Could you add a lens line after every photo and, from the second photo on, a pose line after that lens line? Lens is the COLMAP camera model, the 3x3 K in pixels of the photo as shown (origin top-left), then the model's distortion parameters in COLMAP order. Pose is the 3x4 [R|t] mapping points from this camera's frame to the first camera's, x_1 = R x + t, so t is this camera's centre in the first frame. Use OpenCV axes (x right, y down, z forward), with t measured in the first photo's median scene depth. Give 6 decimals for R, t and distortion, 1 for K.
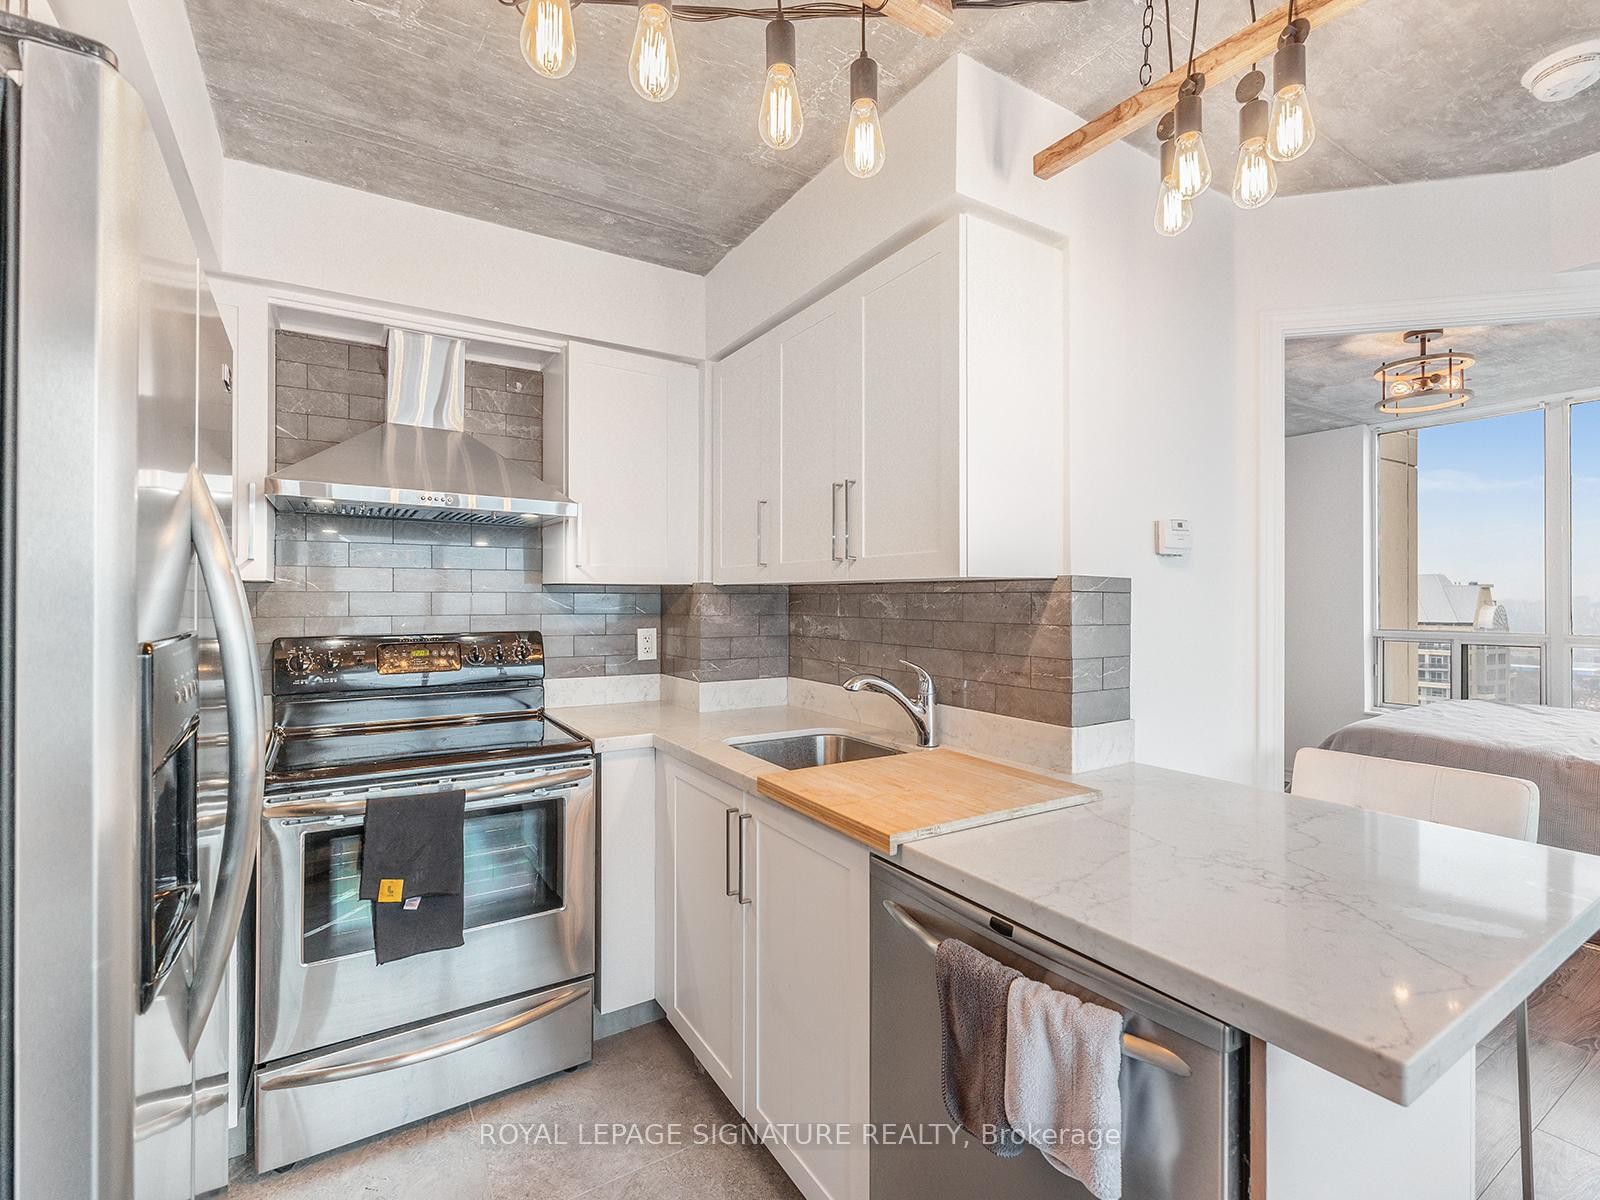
lens RADIAL K [[723.8, 0, 795.7], [0, 723.8, 600.9], [0, 0, 1]] dist [-0.002651, 0.000193]
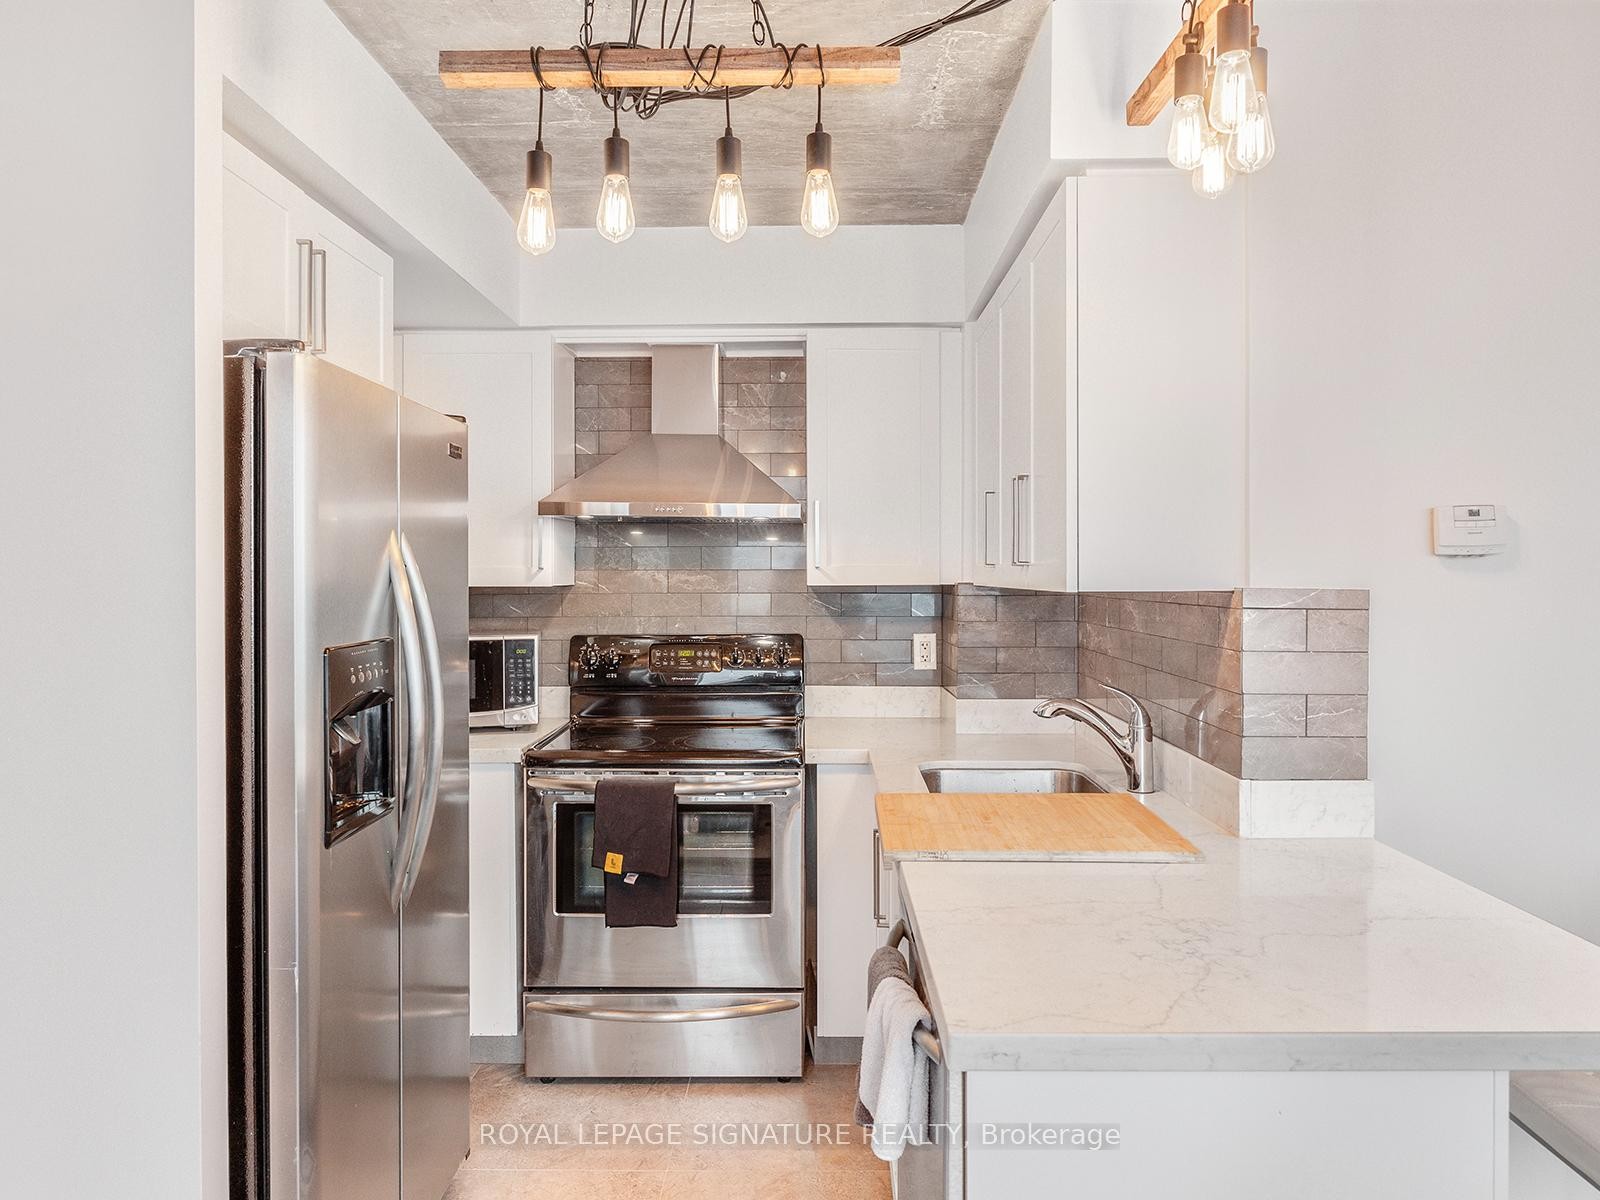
lens RADIAL K [[1039.8, 0, 801.9], [0, 1039.8, 594.5], [0, 0, 1]] dist [-0.007738, 0.001039]
pose [[0.843147, 0.006391, -0.537646, 0.442753], [0.000839, 0.999913, 0.013201, -0.033007], [0.537683, -0.011581, 0.843067, -0.165880]]
